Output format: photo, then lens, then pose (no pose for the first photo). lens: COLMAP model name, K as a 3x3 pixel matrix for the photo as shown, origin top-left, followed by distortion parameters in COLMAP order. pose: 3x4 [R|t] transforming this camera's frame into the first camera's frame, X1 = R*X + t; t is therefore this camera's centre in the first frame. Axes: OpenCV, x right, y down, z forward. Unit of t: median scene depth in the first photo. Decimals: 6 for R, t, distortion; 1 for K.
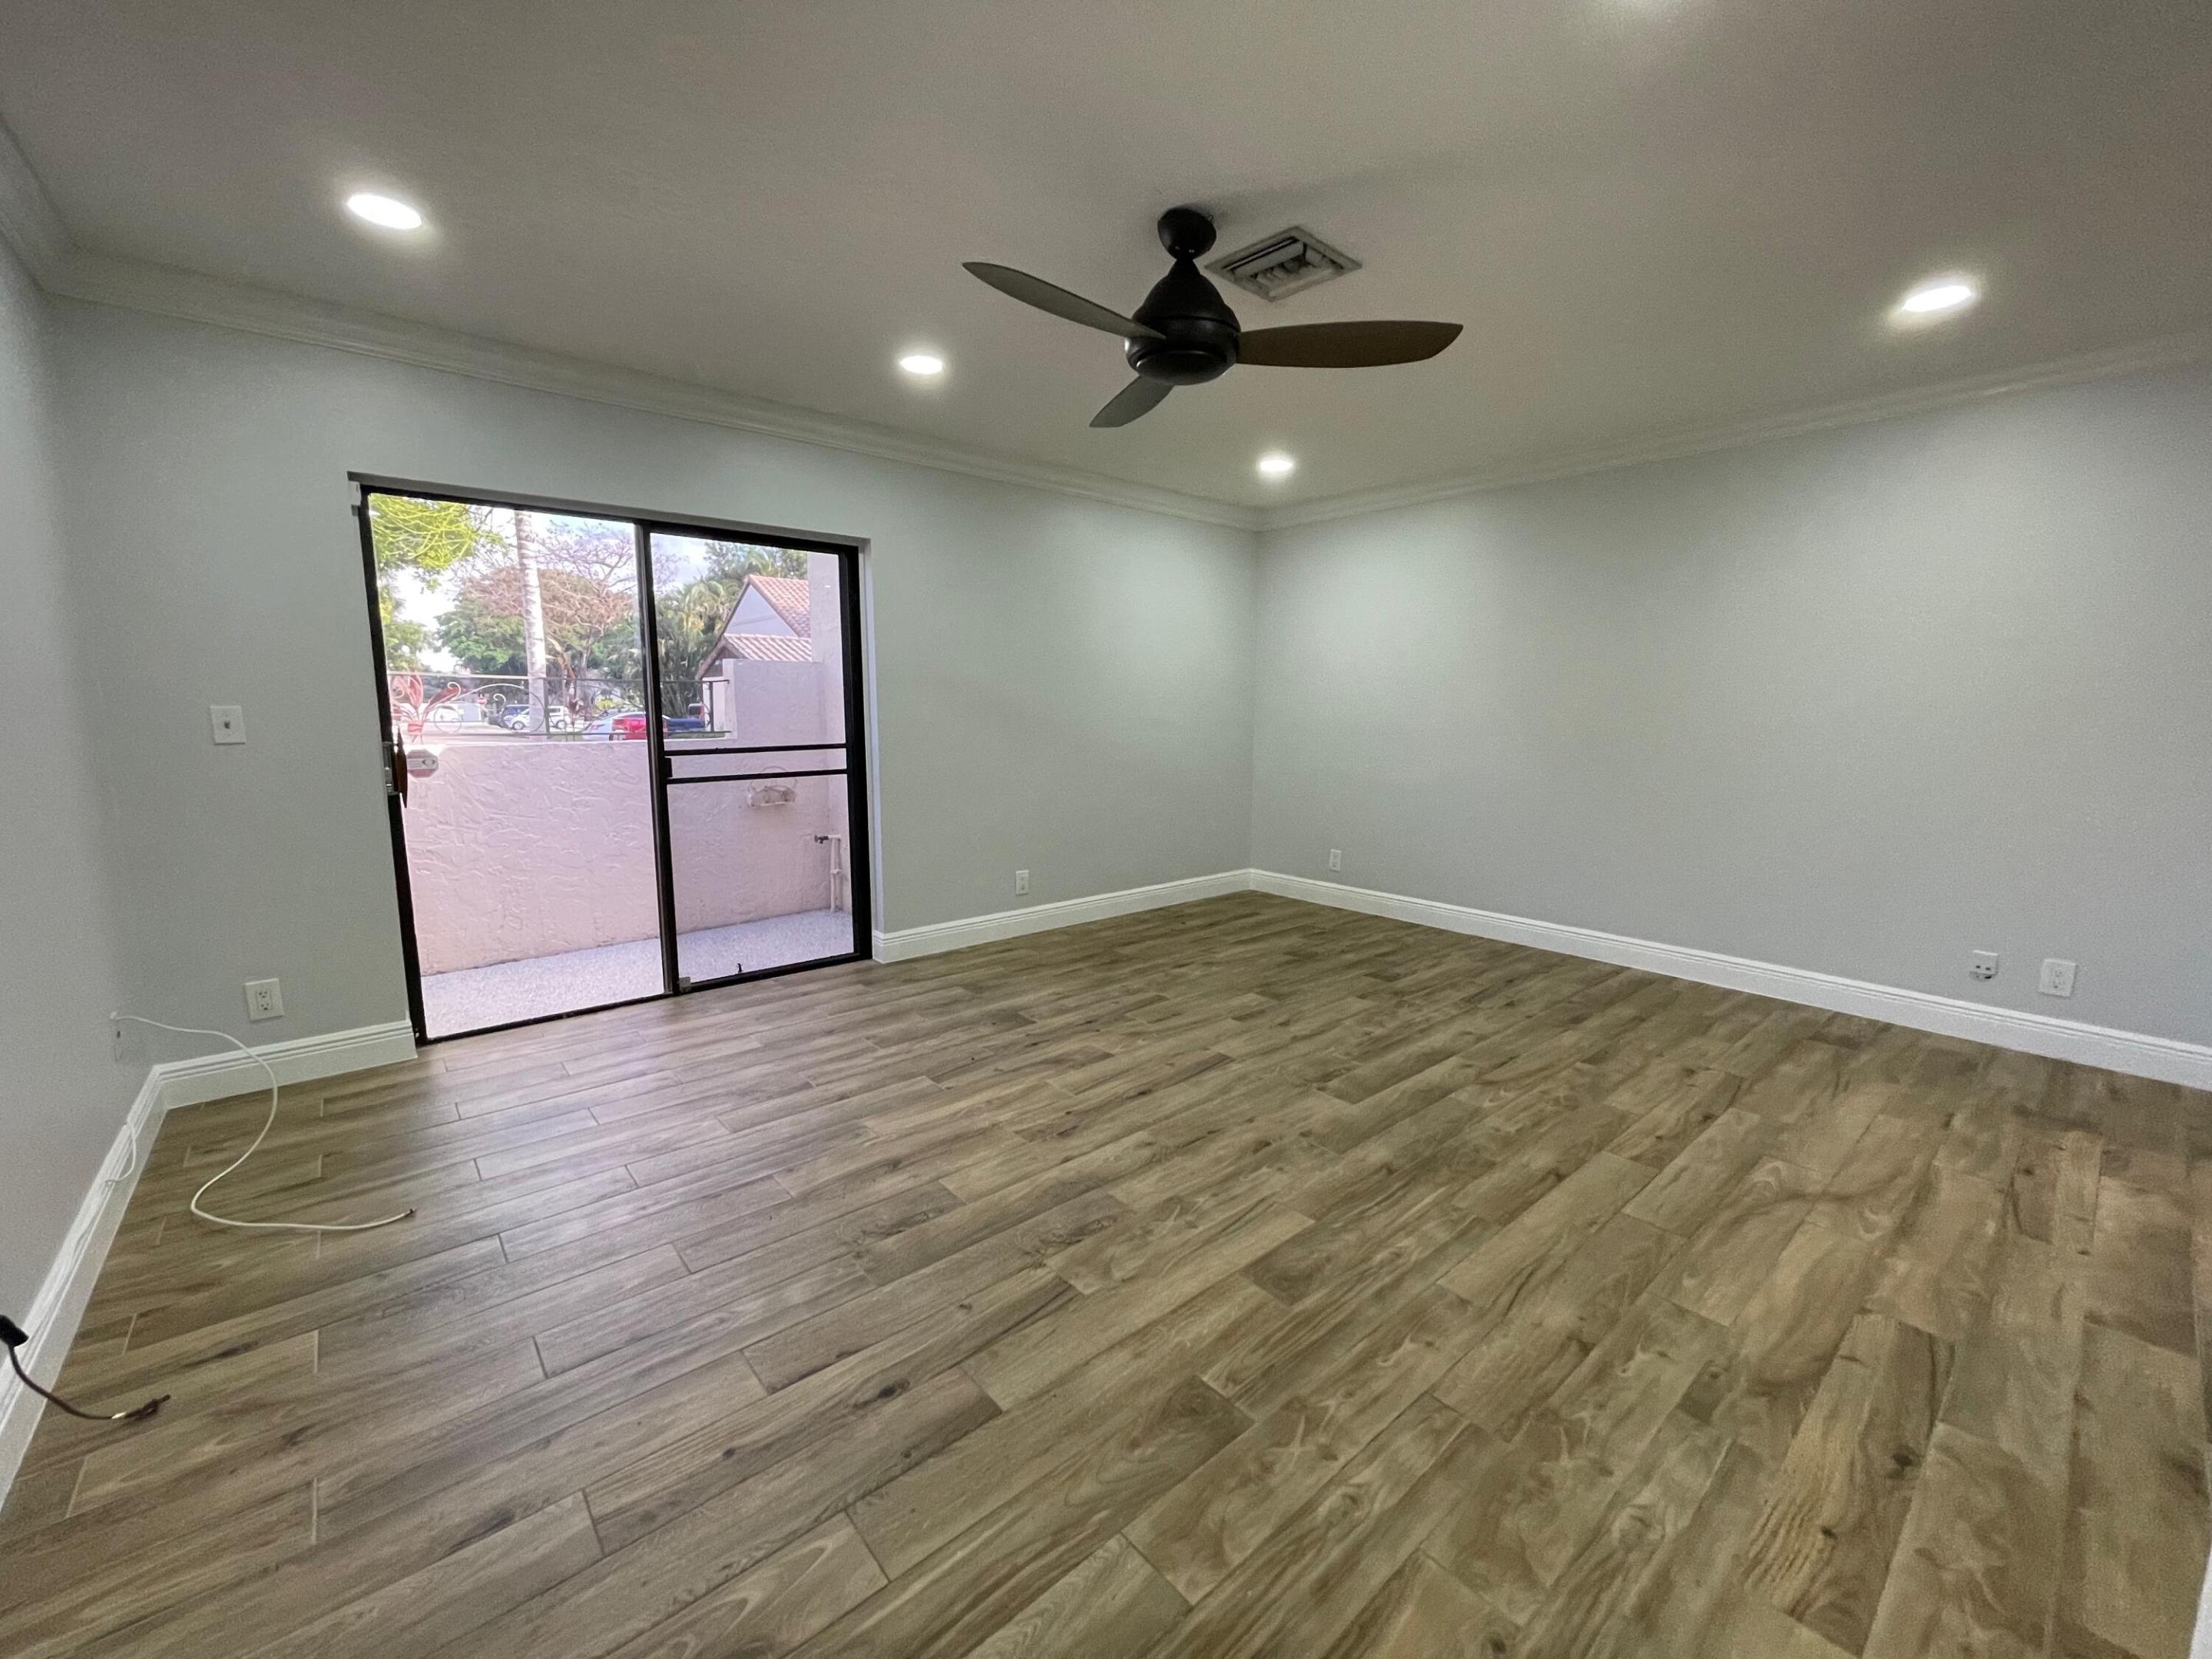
lens RADIAL K [[894.0, 0, 1094.6], [0, 894.0, 825.8], [0, 0, 1]] dist [-0.000061, 0.000848]
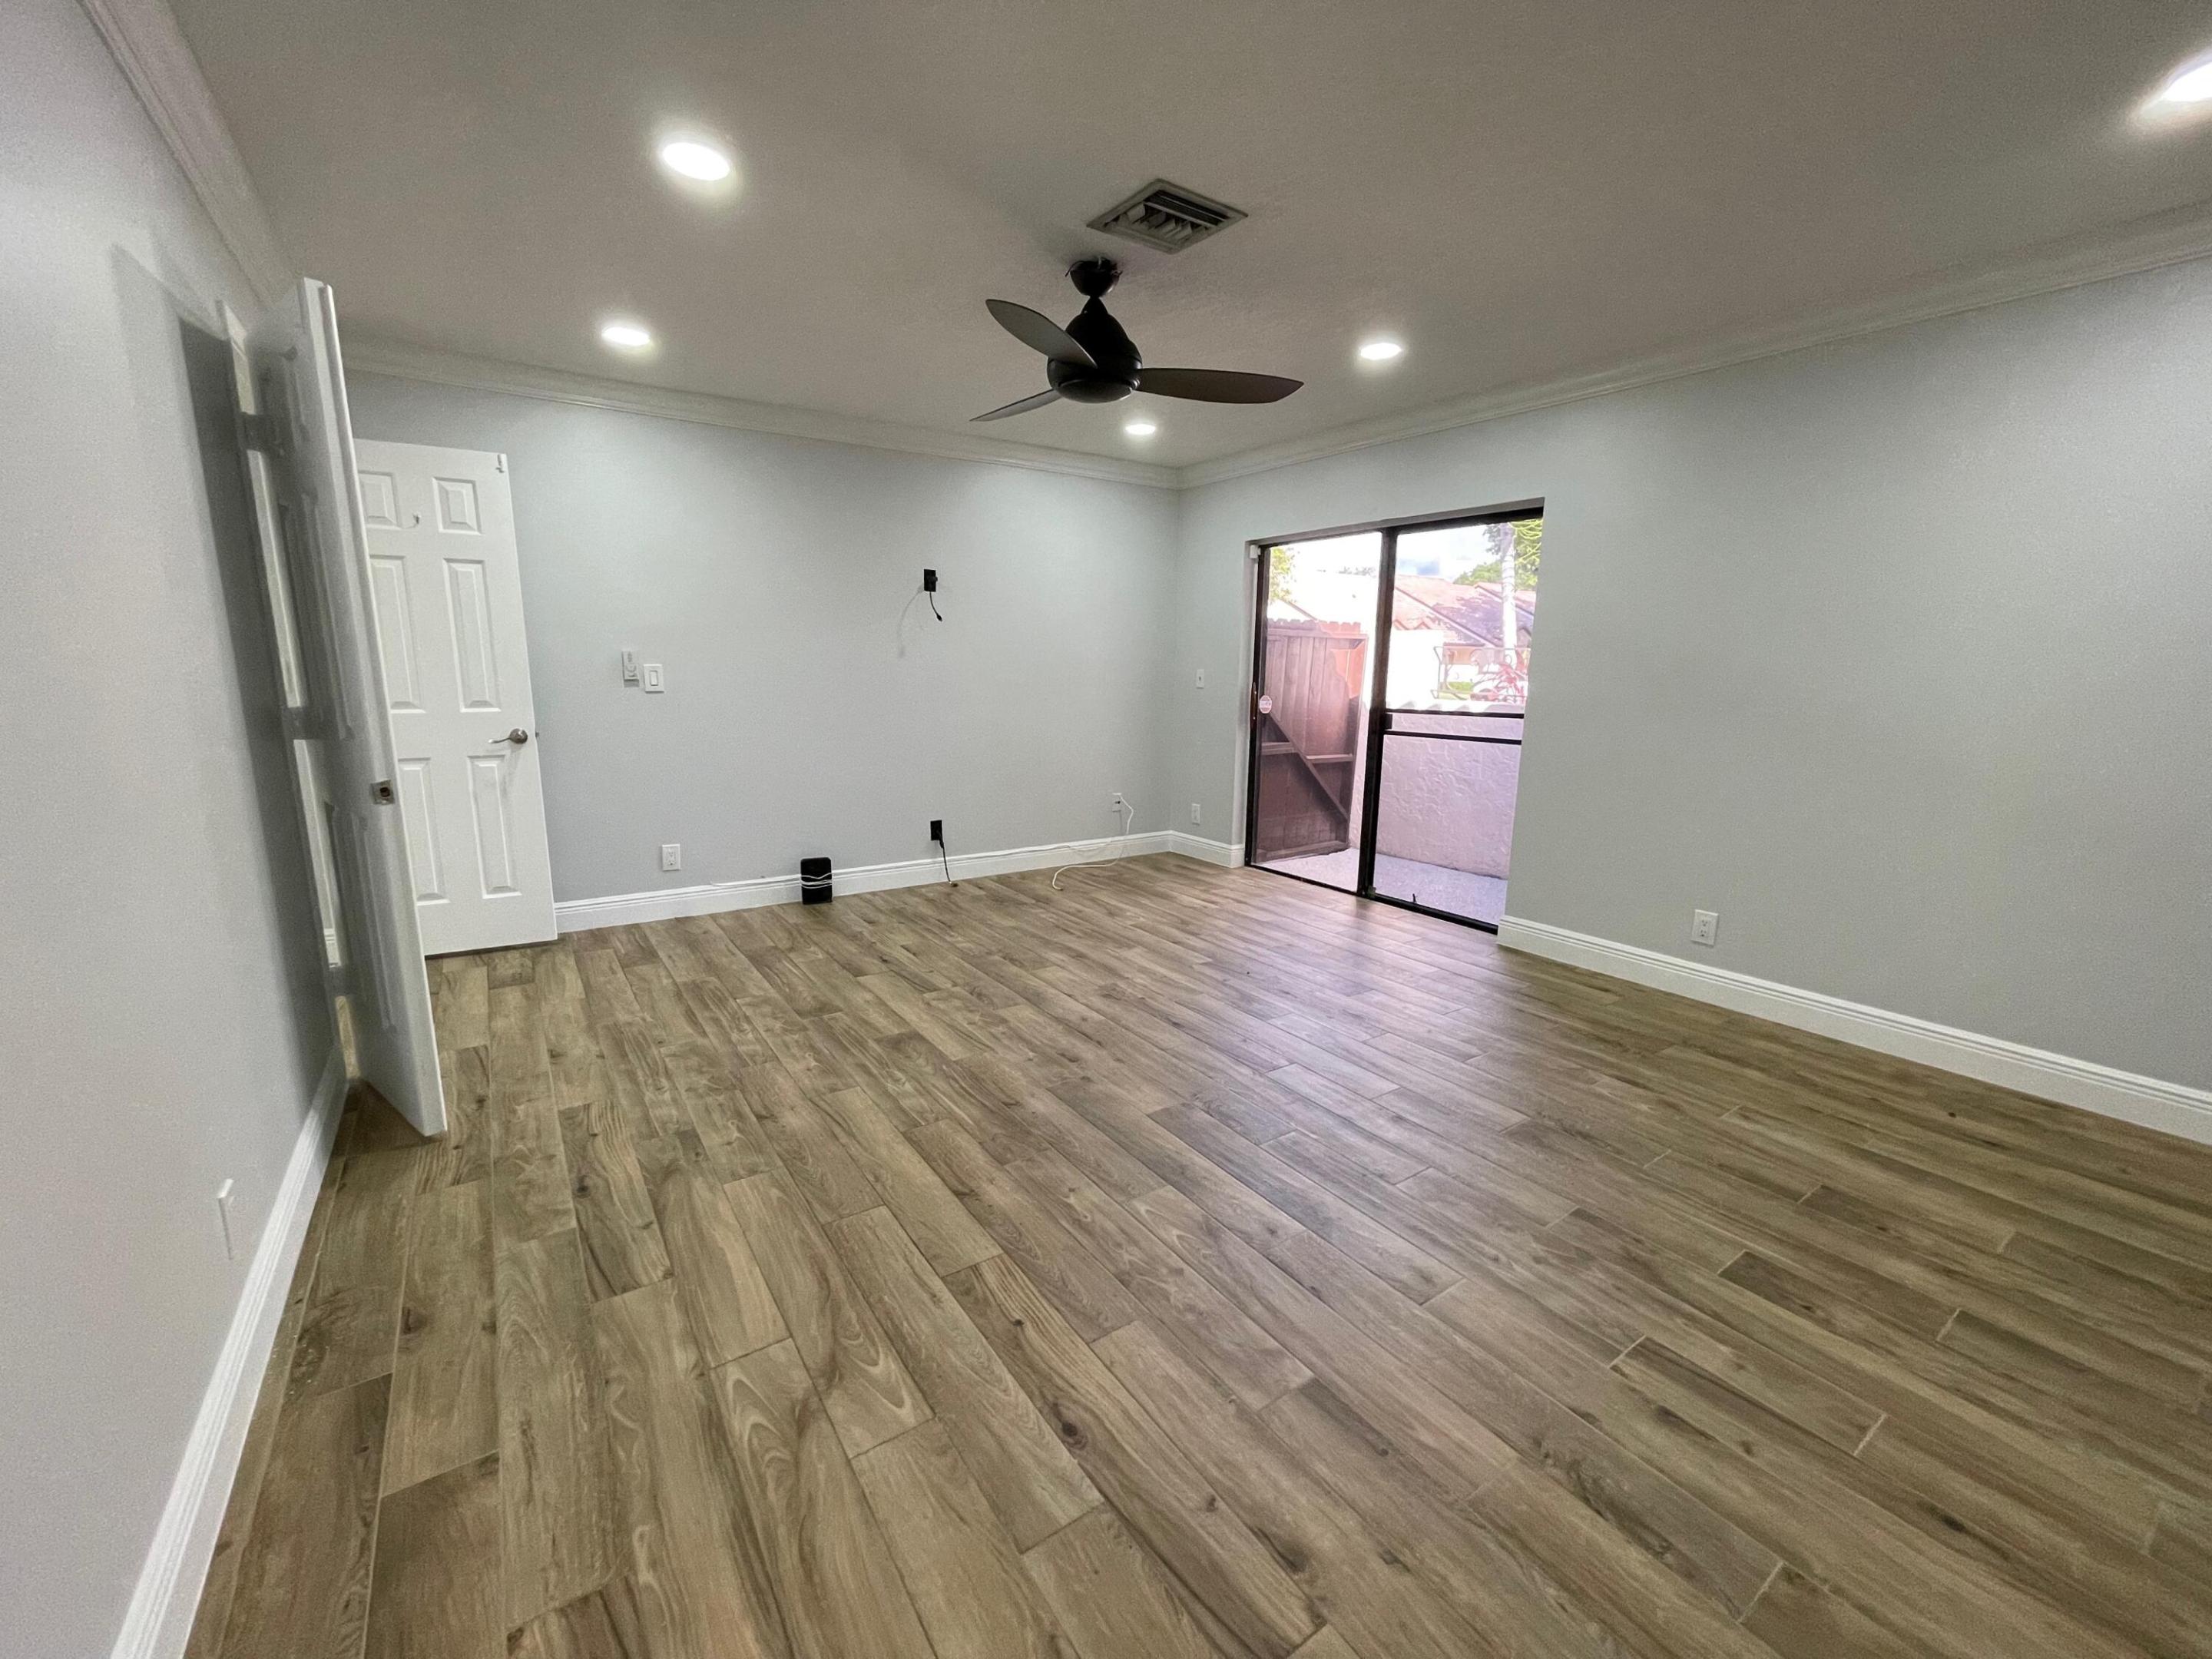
lens RADIAL K [[894.0, 0, 1113.0], [0, 894.0, 832.3], [0, 0, 1]] dist [-0.000061, 0.000848]
pose [[-0.095797, 0.183601, -0.978322, 1.379476], [-0.146835, 0.969483, 0.196321, -0.172823], [0.984511, 0.162459, -0.065915, 1.195300]]
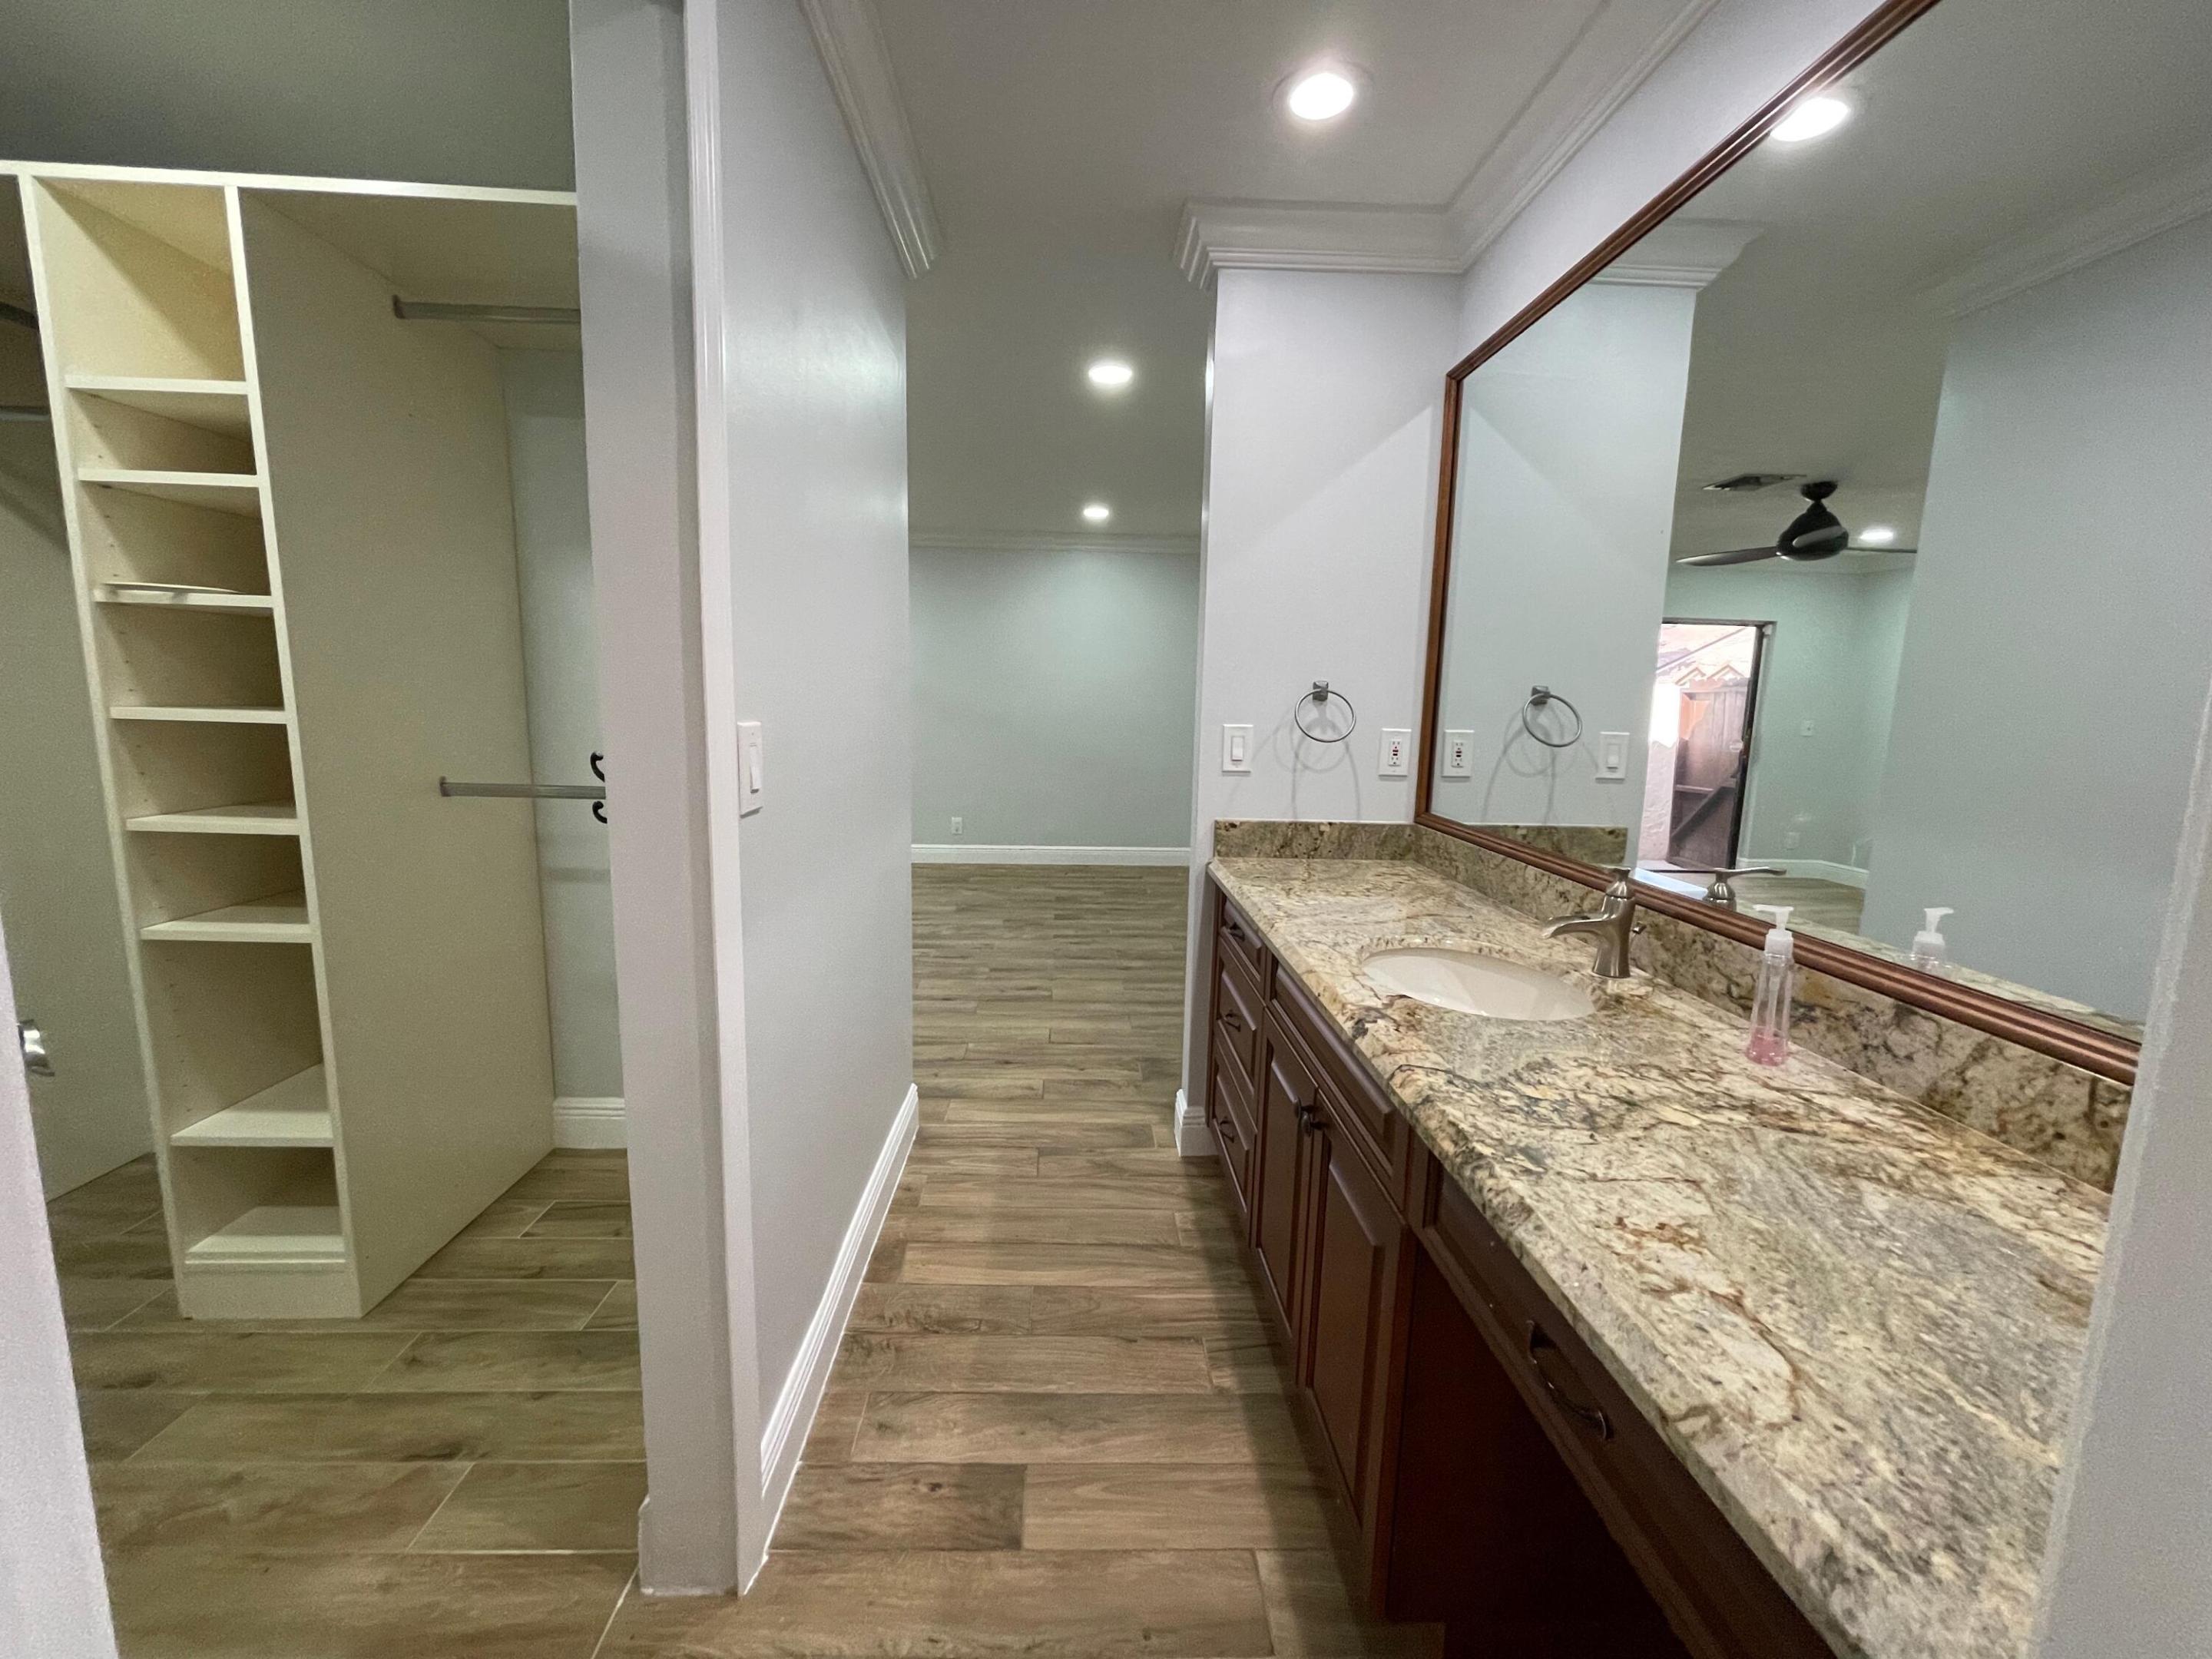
lens RADIAL K [[894.0, 0, 1107.1], [0, 894.0, 831.9], [0, 0, 1]] dist [-0.000061, 0.000848]
pose [[0.785075, 0.098646, -0.611495, 2.011183], [-0.100590, 0.994436, 0.031278, 0.011147], [0.611178, 0.036955, 0.790630, 0.095456]]
